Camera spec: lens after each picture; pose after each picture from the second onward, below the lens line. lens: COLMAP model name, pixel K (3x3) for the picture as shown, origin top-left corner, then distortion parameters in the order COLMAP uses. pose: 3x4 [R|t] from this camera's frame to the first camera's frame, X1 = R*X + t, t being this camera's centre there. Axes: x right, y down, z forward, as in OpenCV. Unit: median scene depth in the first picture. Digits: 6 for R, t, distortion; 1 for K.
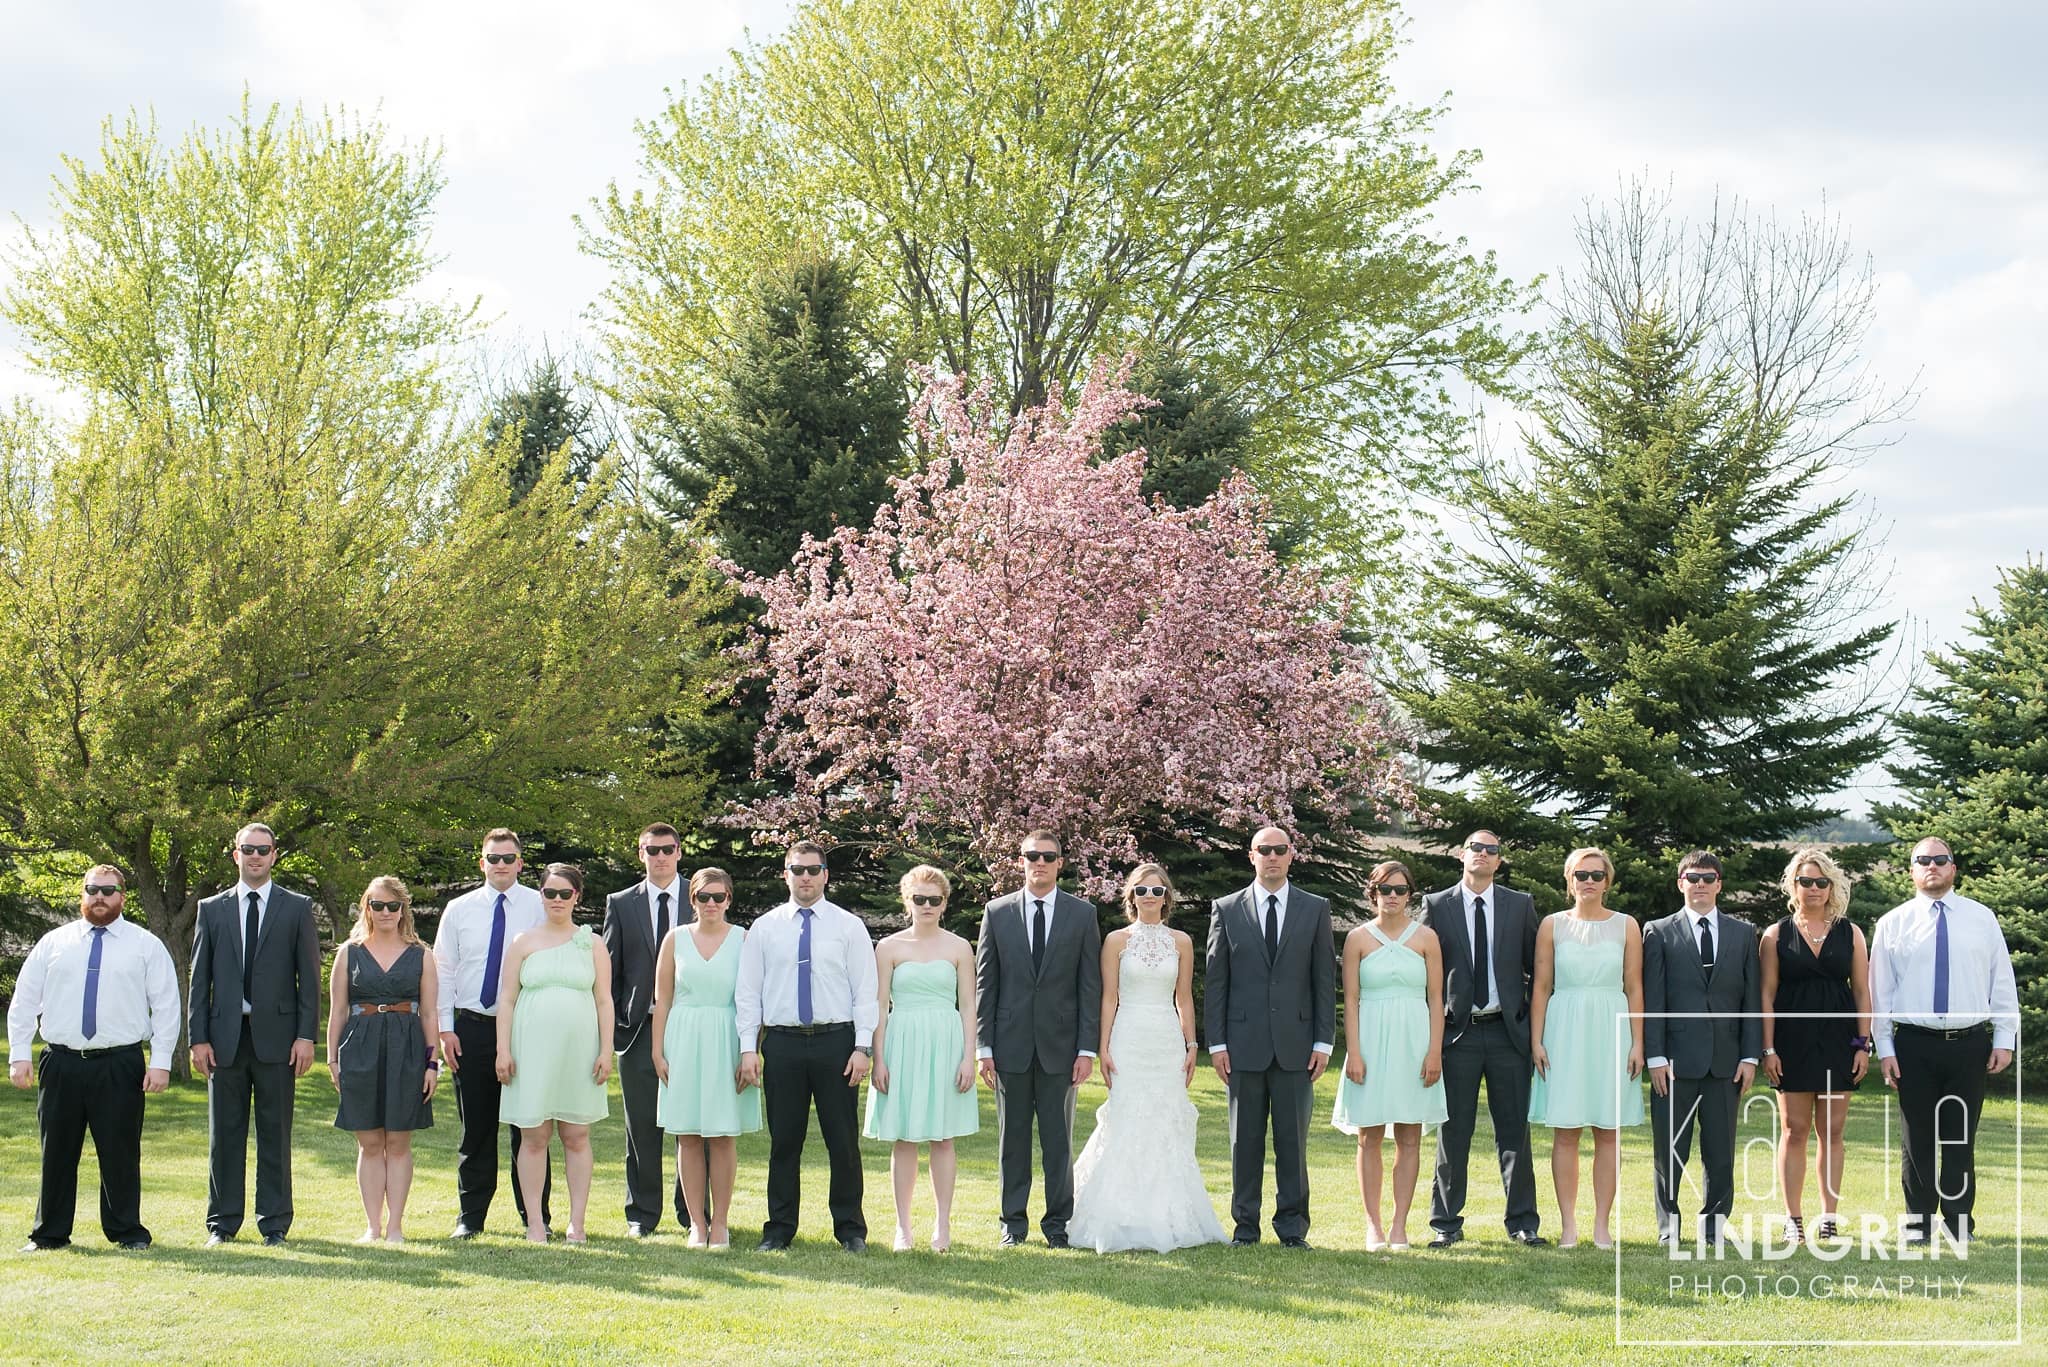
lens RADIAL K [[2873.6, 0, 1024.0], [0, 2873.6, 683.5], [0, 0, 1]] dist [-0.105235, -0.042600]
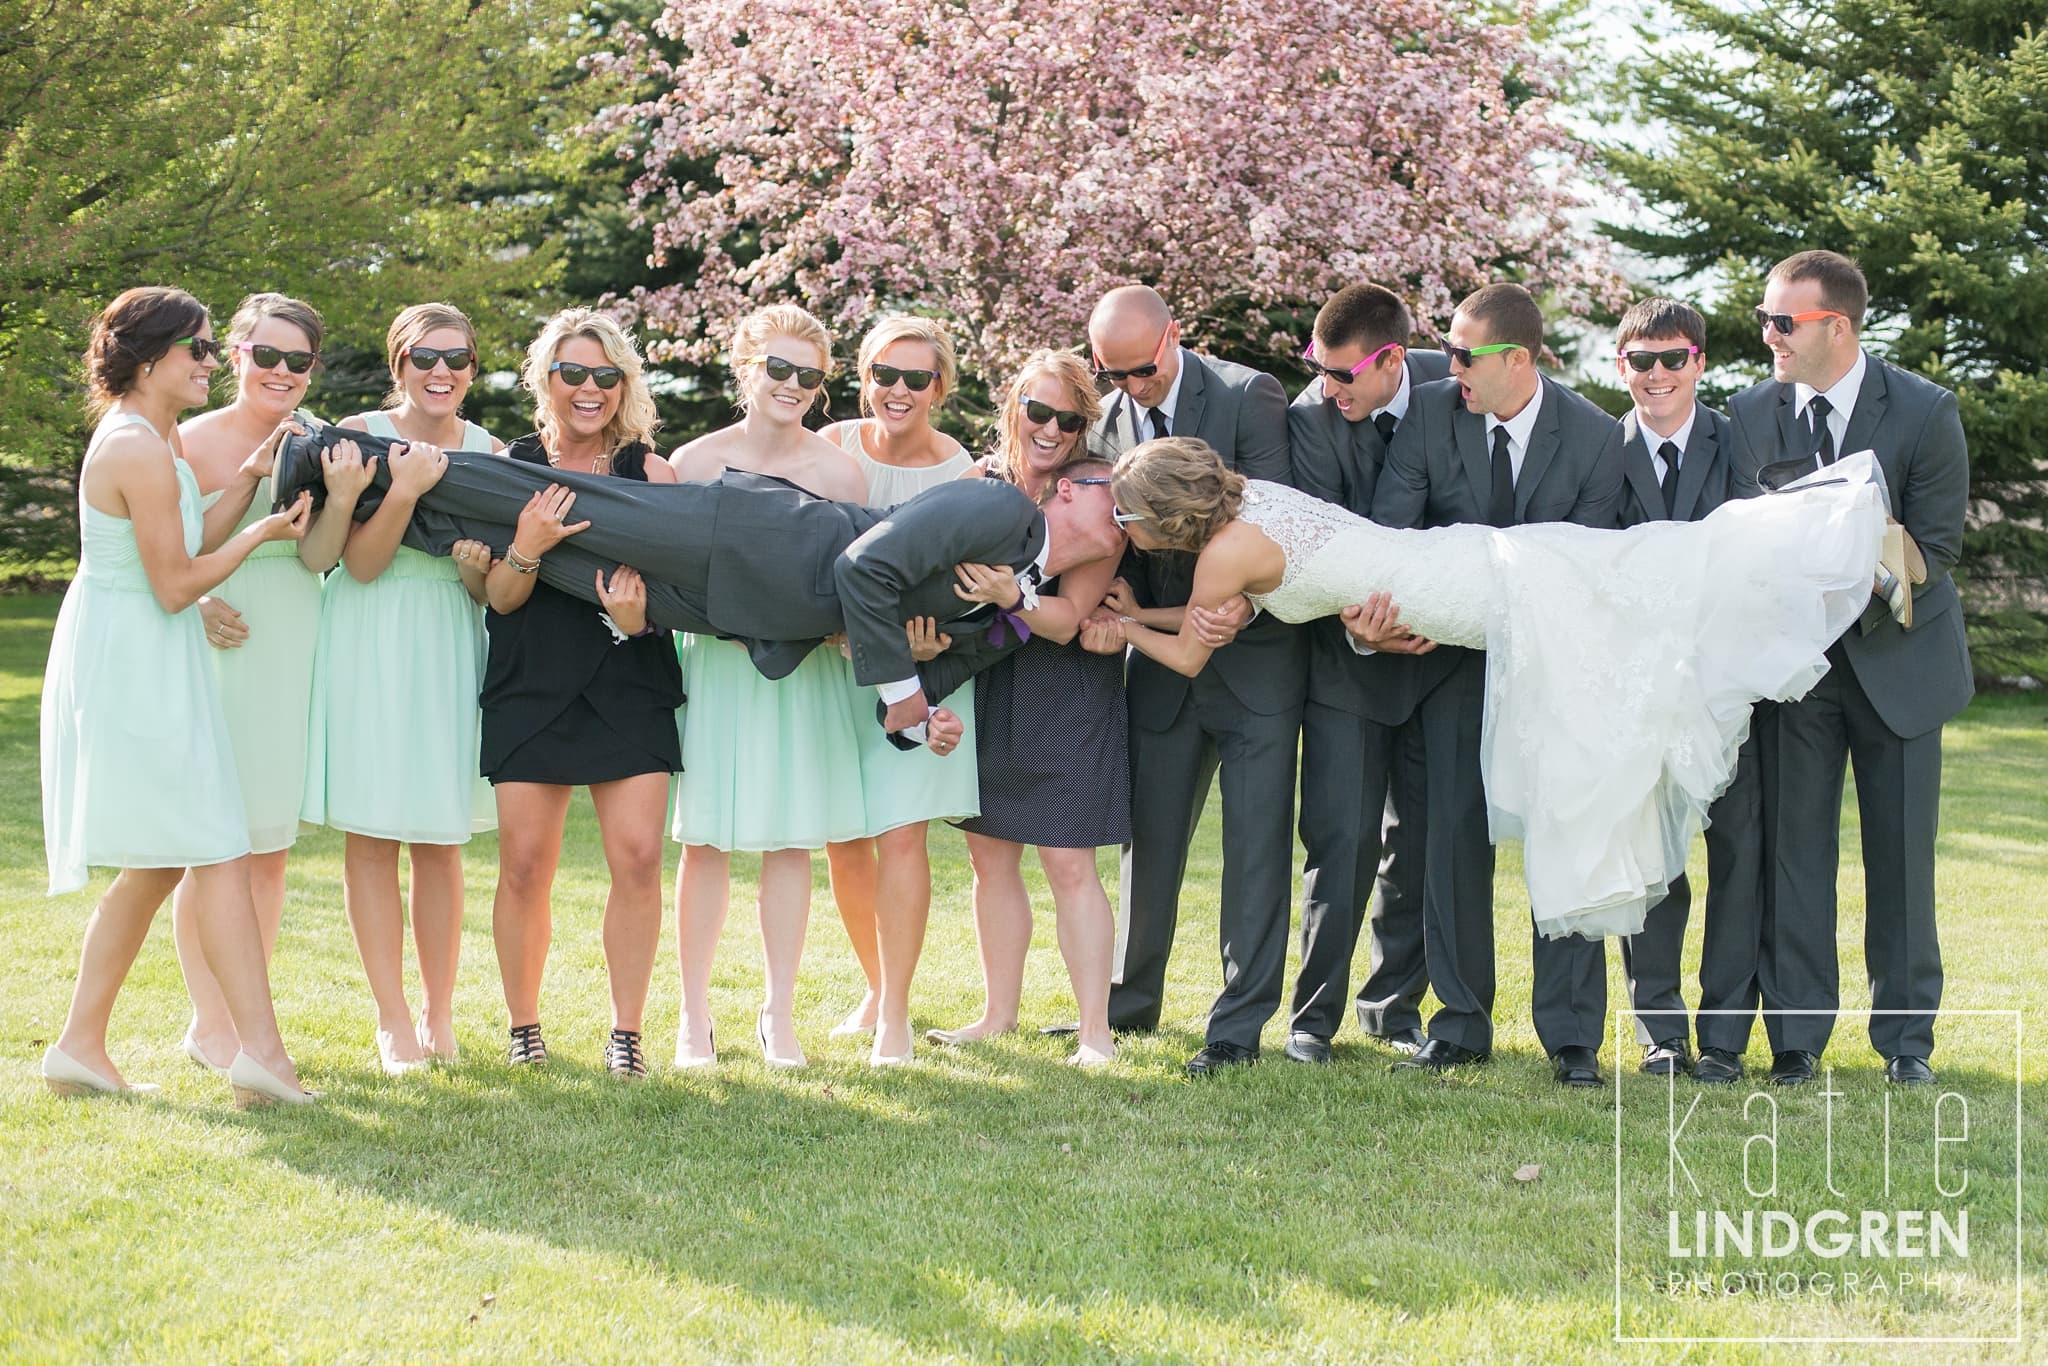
lens RADIAL K [[2996.7, 0, 1021.4], [0, 2996.7, 775.9], [0, 0, 1]] dist [-0.134156, 0.049500]
pose [[0.999041, 0.007743, -0.043104, 0.023575], [-0.000403, 0.985828, 0.167758, 0.032572], [0.043792, -0.167580, 0.984885, 0.274632]]
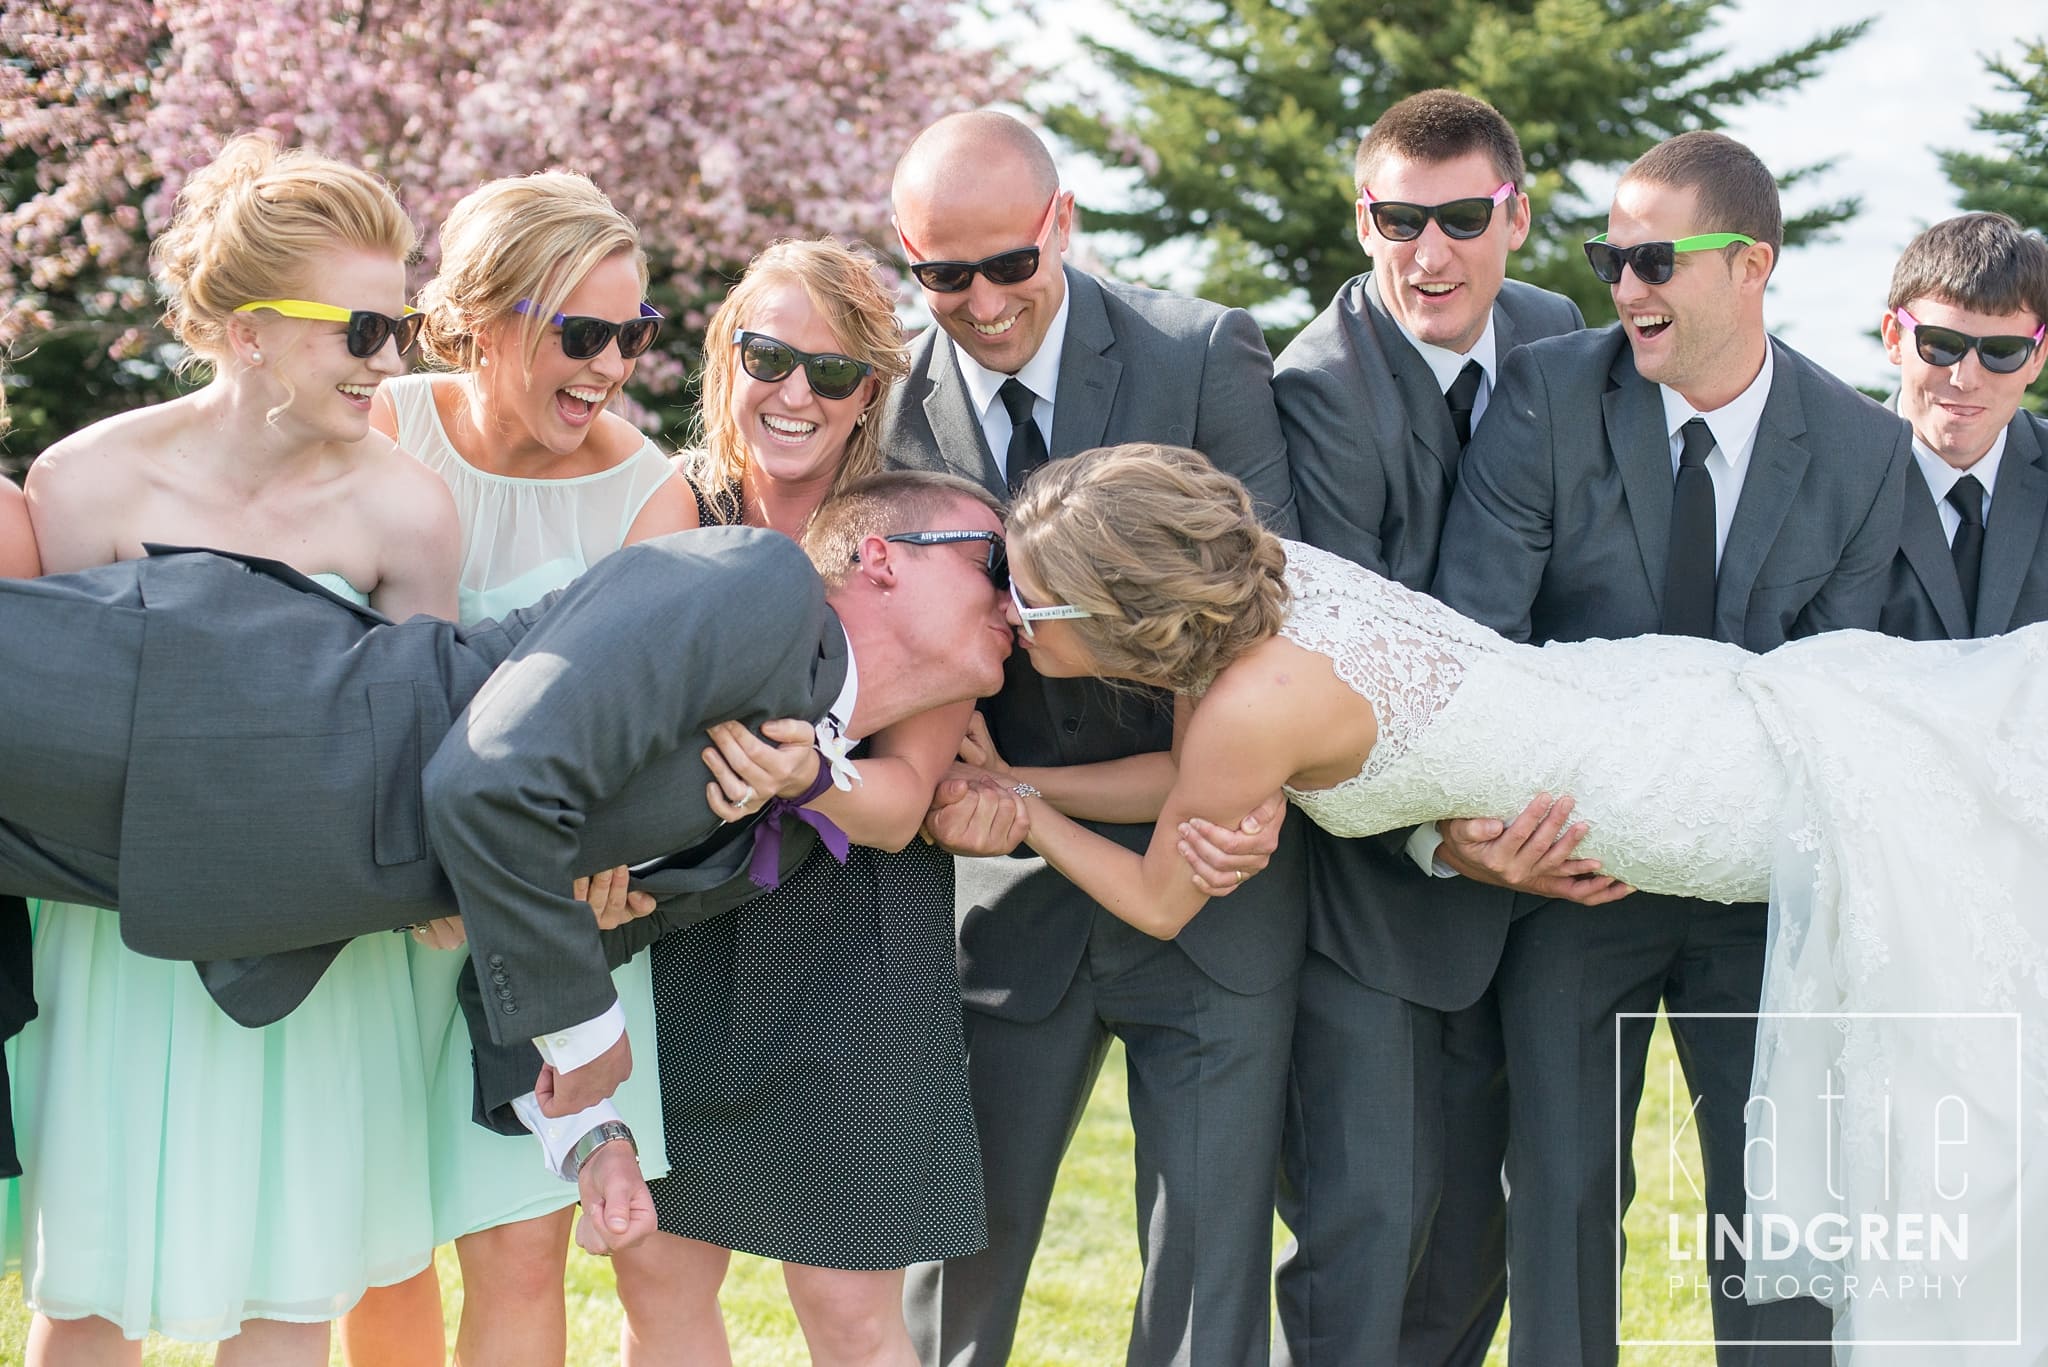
lens RADIAL K [[2873.6, 0, 1024.0], [0, 2873.6, 683.5], [0, 0, 1]] dist [-0.105235, -0.042600]
pose [[0.975520, 0.000530, 0.219909, -0.004822], [-0.031551, 0.989988, 0.137577, 0.040857], [-0.217634, -0.141147, 0.965771, 0.423708]]
